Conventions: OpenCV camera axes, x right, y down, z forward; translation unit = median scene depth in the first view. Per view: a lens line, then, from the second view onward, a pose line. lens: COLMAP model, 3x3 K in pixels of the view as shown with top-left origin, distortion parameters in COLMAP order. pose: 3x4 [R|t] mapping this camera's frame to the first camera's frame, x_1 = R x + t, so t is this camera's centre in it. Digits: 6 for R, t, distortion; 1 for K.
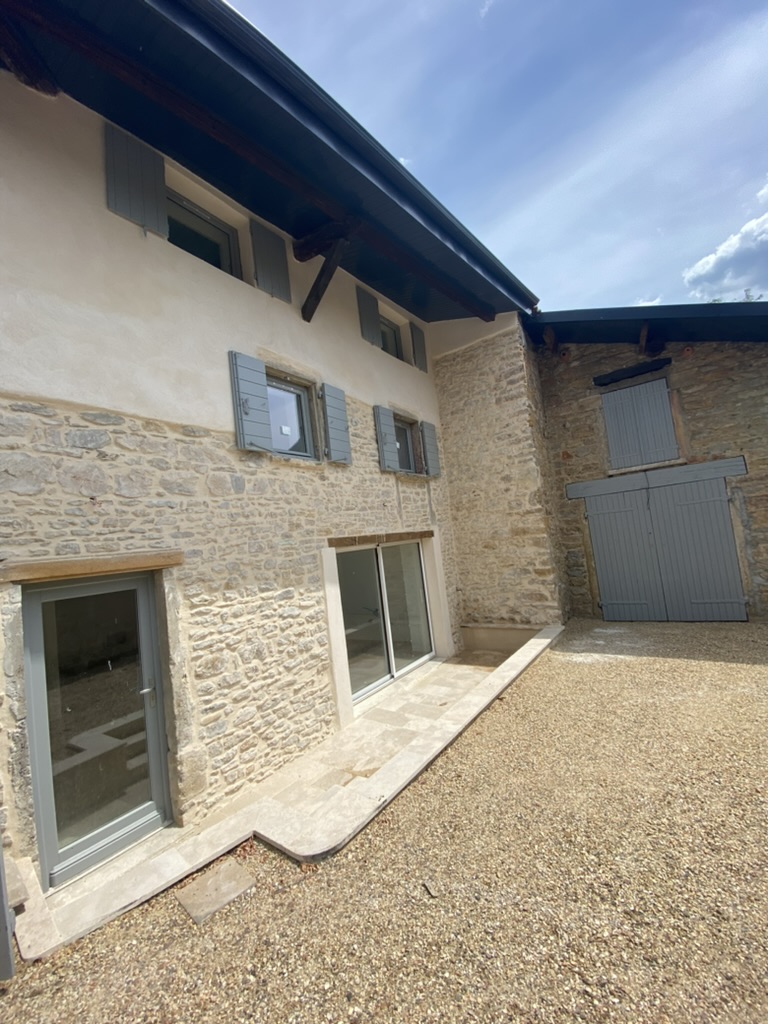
lens RADIAL K [[409.6, 0, 382.6], [0, 409.6, 505.1], [0, 0, 1]] dist [0.032484, 0.000012]
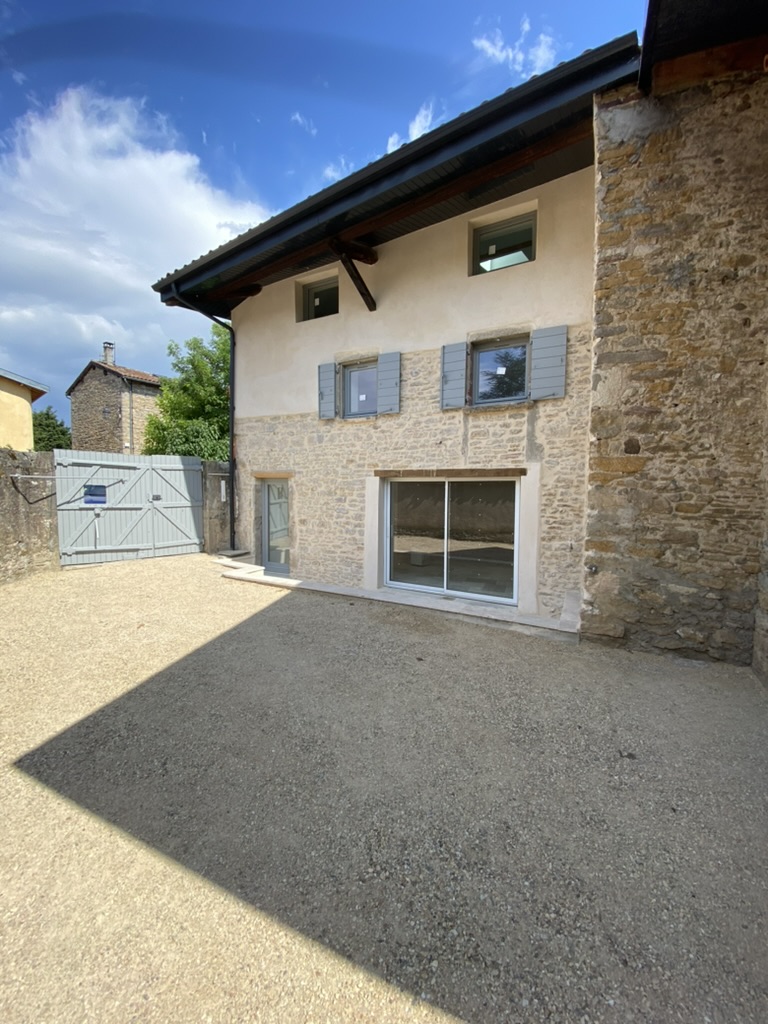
lens RADIAL K [[409.6, 0, 384.7], [0, 409.6, 519.2], [0, 0, 1]] dist [0.032484, 0.000012]
pose [[0.113221, 0.197522, -0.973738, 1.330924], [0.074103, 0.975632, 0.206522, -0.046861], [0.990803, -0.095540, 0.095825, 0.874541]]
